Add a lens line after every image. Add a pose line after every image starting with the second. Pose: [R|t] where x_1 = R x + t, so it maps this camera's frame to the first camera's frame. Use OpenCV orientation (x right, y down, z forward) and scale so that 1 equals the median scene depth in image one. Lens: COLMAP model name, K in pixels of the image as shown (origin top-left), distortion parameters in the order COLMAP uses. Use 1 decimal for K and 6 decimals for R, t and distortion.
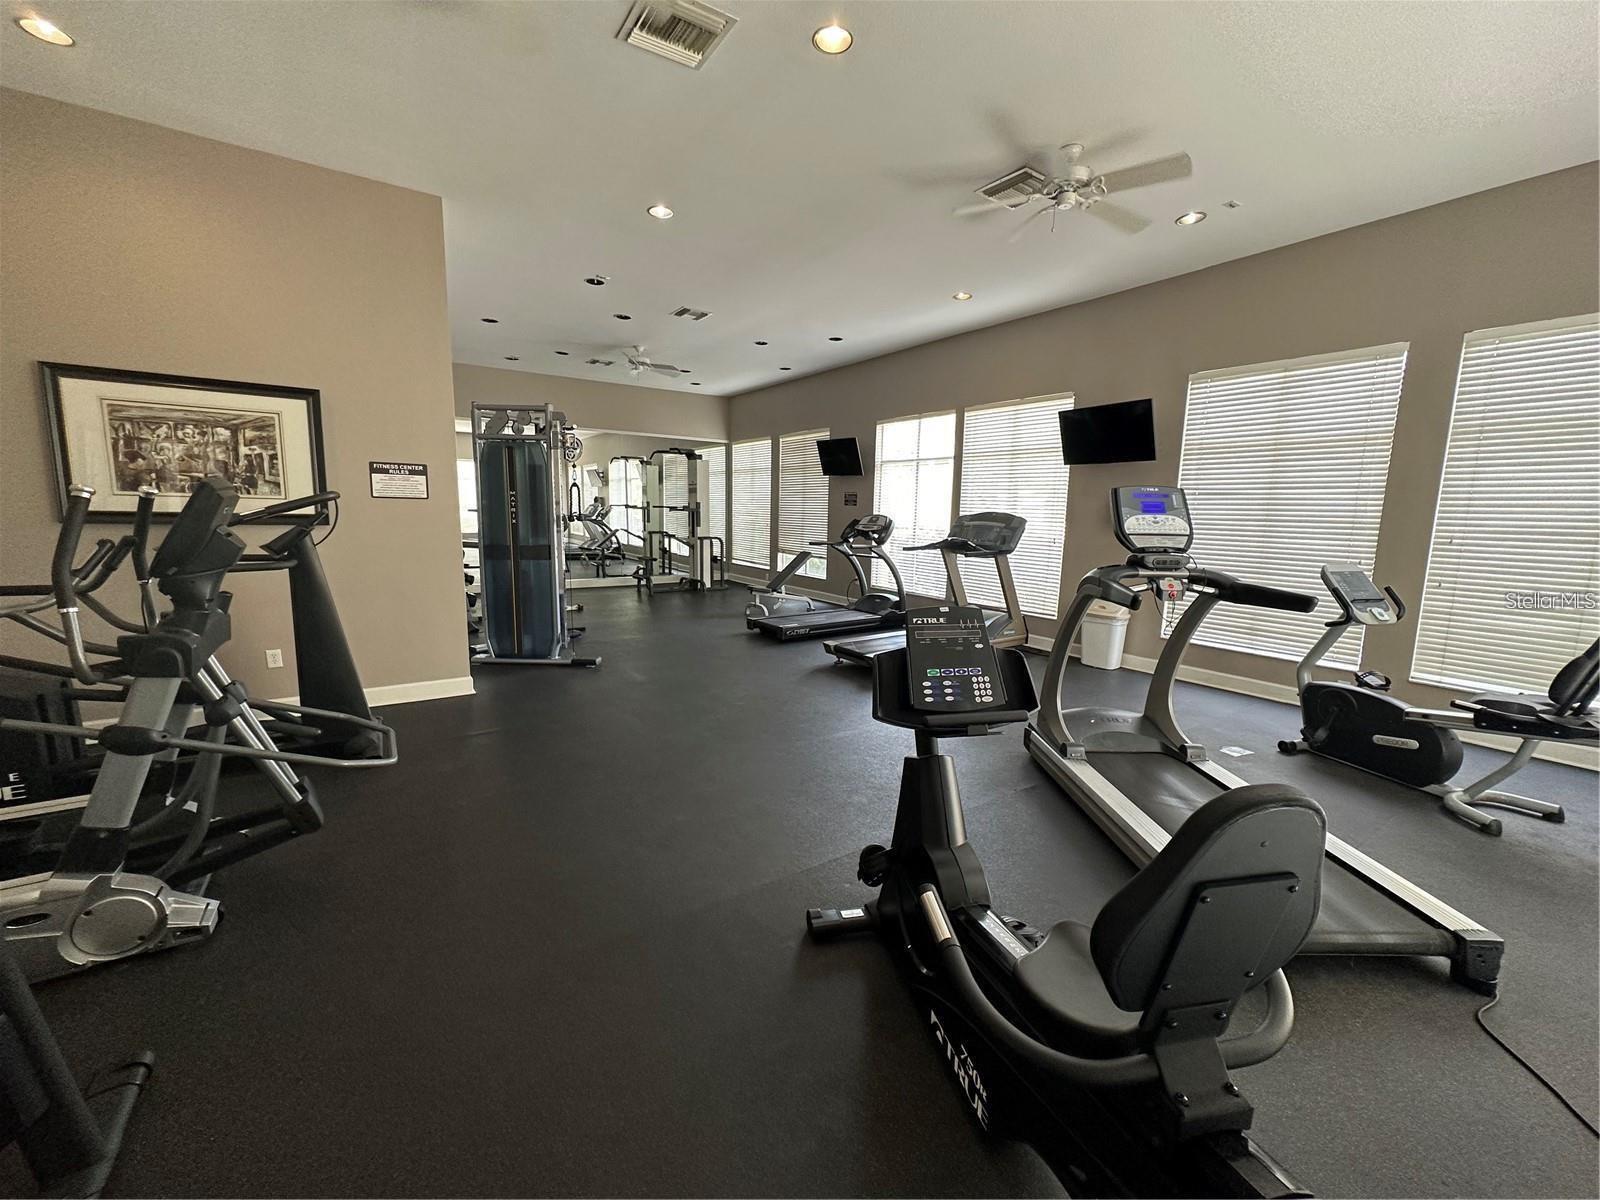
lens RADIAL K [[641.1, 0, 801.4], [0, 641.1, 598.0], [0, 0, 1]] dist [-0.000441, 0.000087]
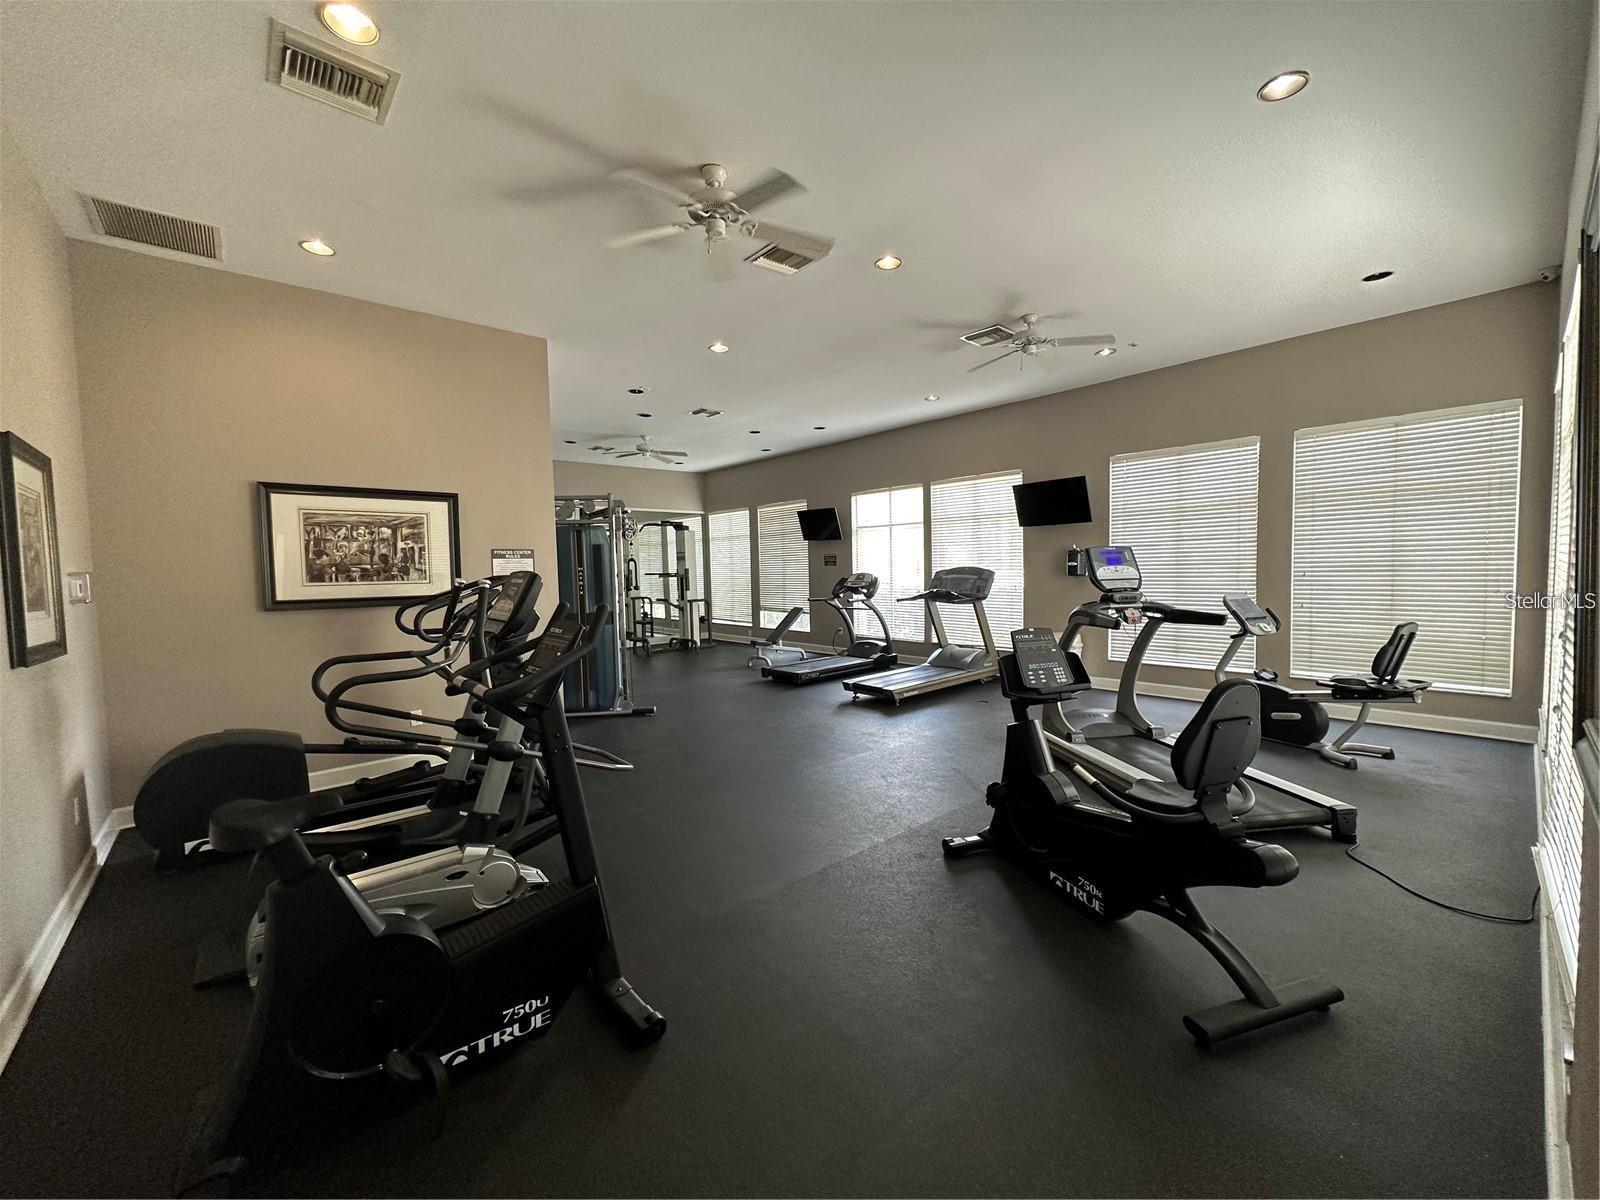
lens RADIAL K [[641.1, 0, 801.8], [0, 641.1, 597.7], [0, 0, 1]] dist [-0.000441, 0.000087]
pose [[0.991932, -0.049124, 0.116870, -0.253045], [0.059553, 0.994384, -0.087484, 0.020431], [-0.111917, 0.093738, 0.989287, -0.269989]]
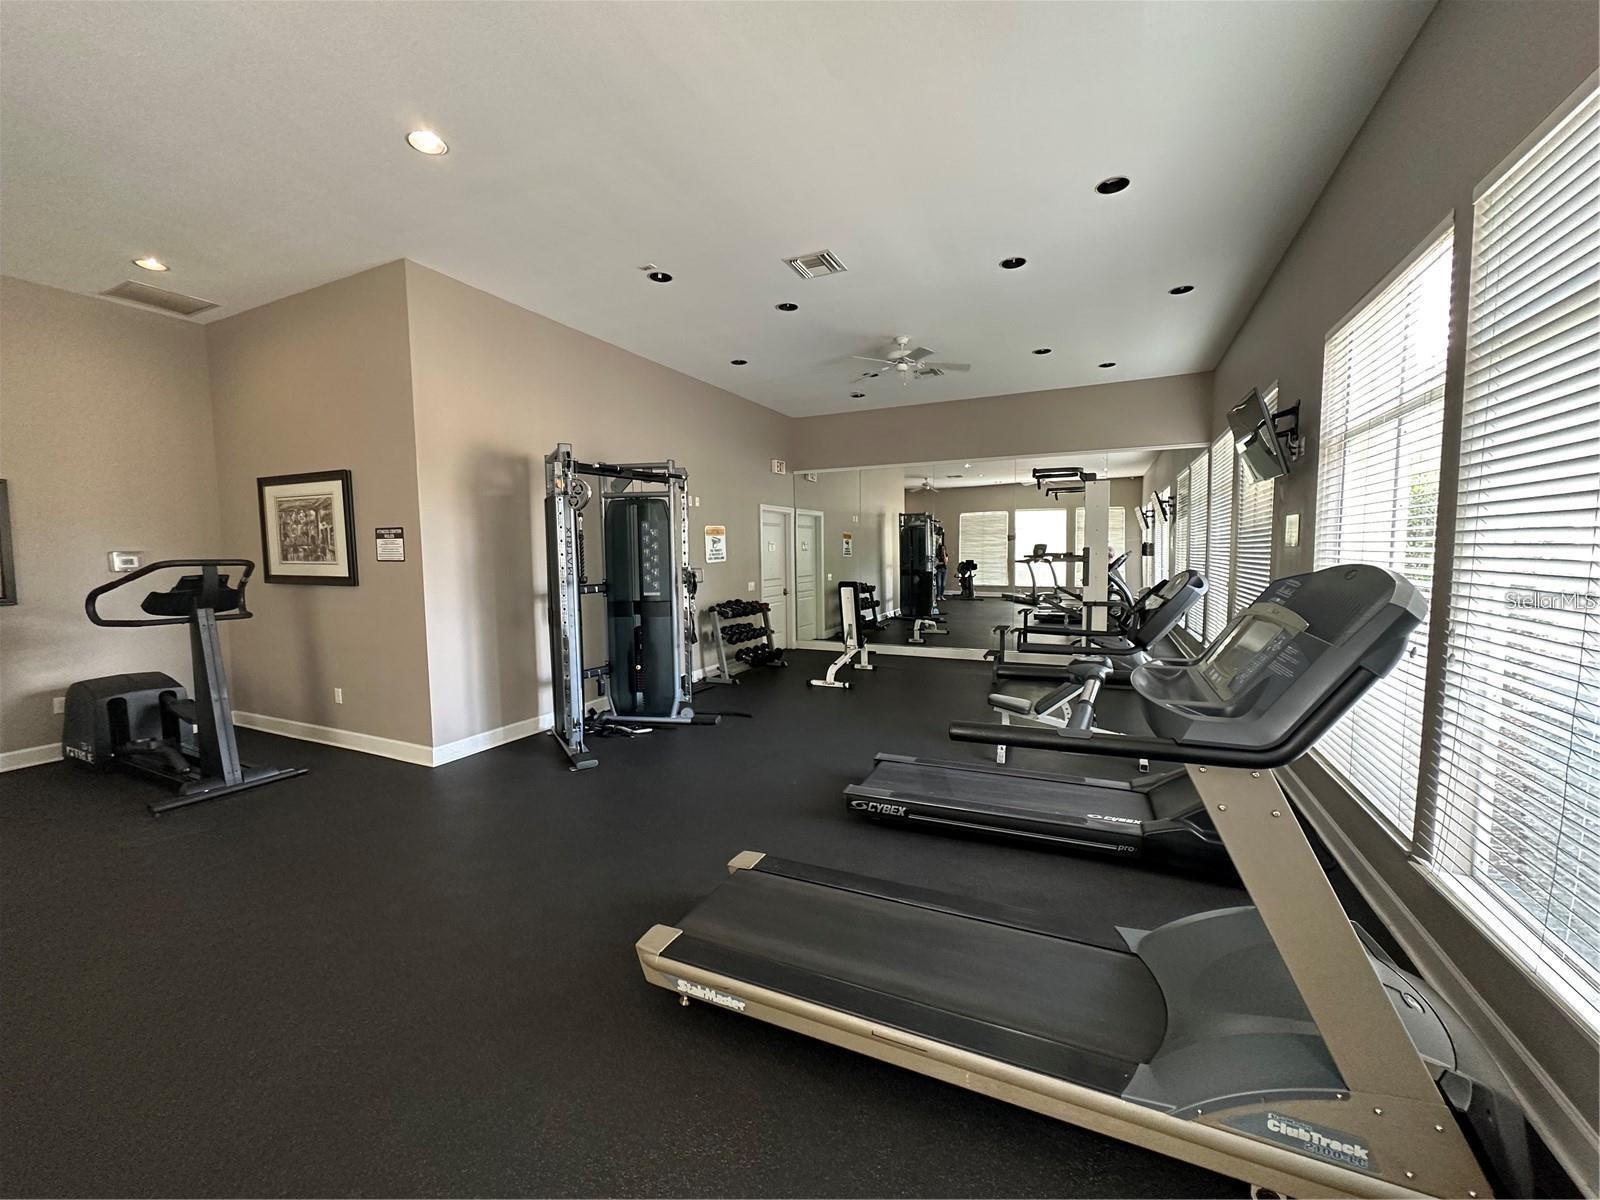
lens RADIAL K [[641.1, 0, 795.3], [0, 641.1, 597.6], [0, 0, 1]] dist [-0.000441, 0.000087]
pose [[0.493045, 0.035816, -0.869266, 0.657730], [-0.100811, 0.994774, -0.016193, -0.159451], [0.864143, 0.095615, 0.494079, 1.156137]]
